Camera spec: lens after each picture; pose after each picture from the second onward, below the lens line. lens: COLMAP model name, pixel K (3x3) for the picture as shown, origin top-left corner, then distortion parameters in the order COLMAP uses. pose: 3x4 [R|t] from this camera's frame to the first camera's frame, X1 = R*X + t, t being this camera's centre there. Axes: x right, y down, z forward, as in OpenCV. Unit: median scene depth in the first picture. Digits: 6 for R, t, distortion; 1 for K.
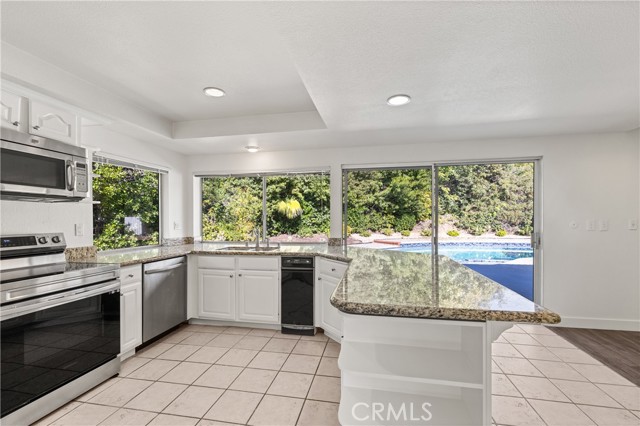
lens RADIAL K [[270.8, 0, 320.5], [0, 270.8, 217.2], [0, 0, 1]] dist [0.003580, 0.001689]
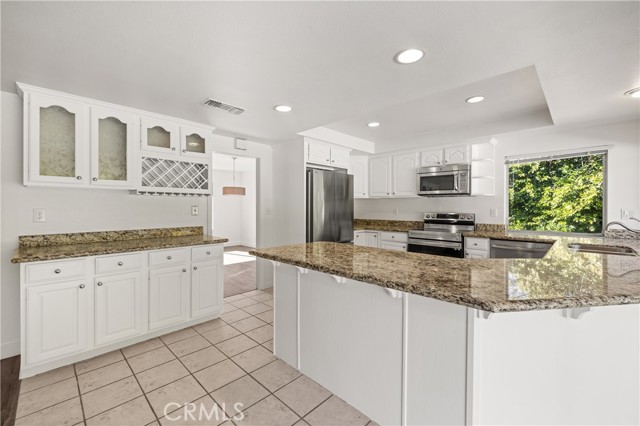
lens RADIAL K [[270.8, 0, 320.5], [0, 270.8, 207.2], [0, 0, 1]] dist [0.003580, 0.001689]
pose [[-0.541652, 0.006985, -0.840574, 1.061366], [0.004491, 0.999975, 0.005416, 0.002021], [0.840591, -0.000842, -0.541670, 1.151854]]
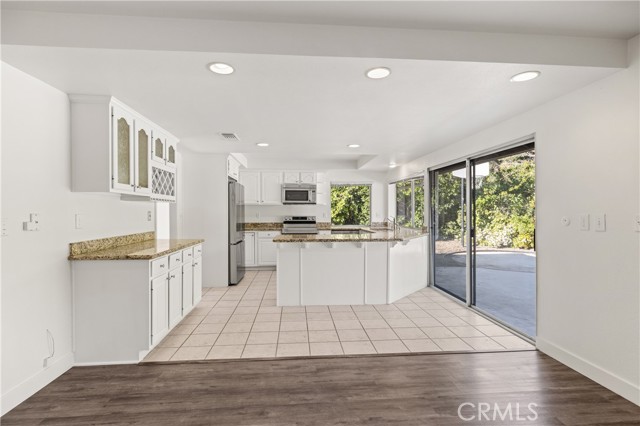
lens RADIAL K [[319.3, 0, 320.0], [0, 319.3, 212.9], [0, 0, 1]] dist [0.002384, 0.000064]
pose [[0.269418, 0.008244, -0.962988, 2.191386], [0.004434, 0.999942, 0.009801, -0.004940], [0.963013, -0.006911, 0.269366, 0.198023]]
